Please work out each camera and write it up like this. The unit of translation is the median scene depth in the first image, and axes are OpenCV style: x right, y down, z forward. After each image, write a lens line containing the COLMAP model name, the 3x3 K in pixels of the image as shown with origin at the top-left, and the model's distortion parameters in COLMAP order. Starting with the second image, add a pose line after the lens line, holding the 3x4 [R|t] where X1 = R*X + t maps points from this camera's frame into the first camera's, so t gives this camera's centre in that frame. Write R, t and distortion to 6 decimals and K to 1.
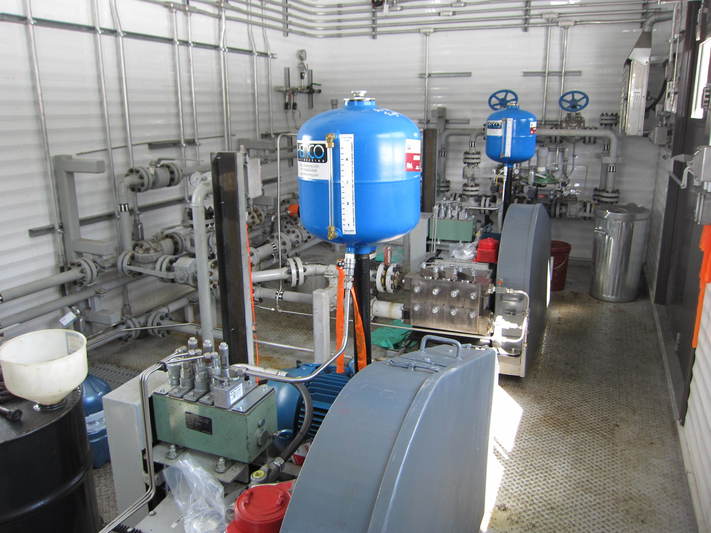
lens RADIAL K [[589.8, 0, 358.4], [0, 589.8, 264.9], [0, 0, 1]] dist [-0.075928, 0.052261]
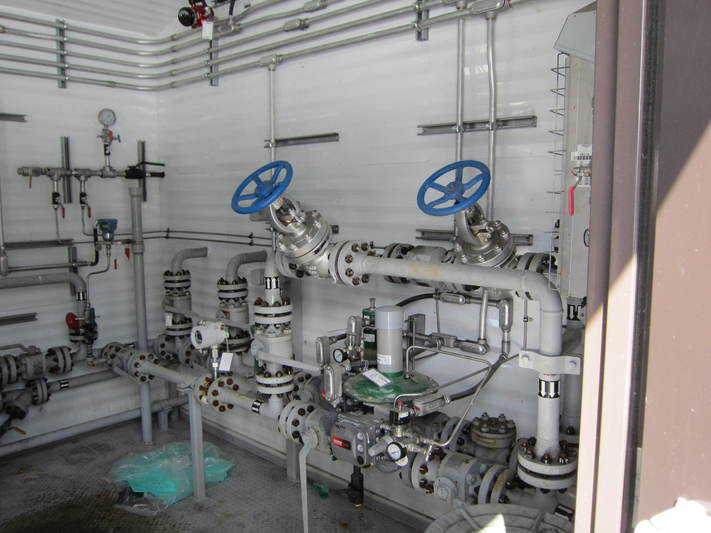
lens RADIAL K [[589.8, 0, 358.4], [0, 589.8, 264.9], [0, 0, 1]] dist [-0.075928, 0.052261]
pose [[0.939738, 0.044948, -0.338927, 0.385655], [-0.092802, 0.987638, -0.126332, -0.157656], [0.329059, 0.150173, 0.932292, 0.559007]]
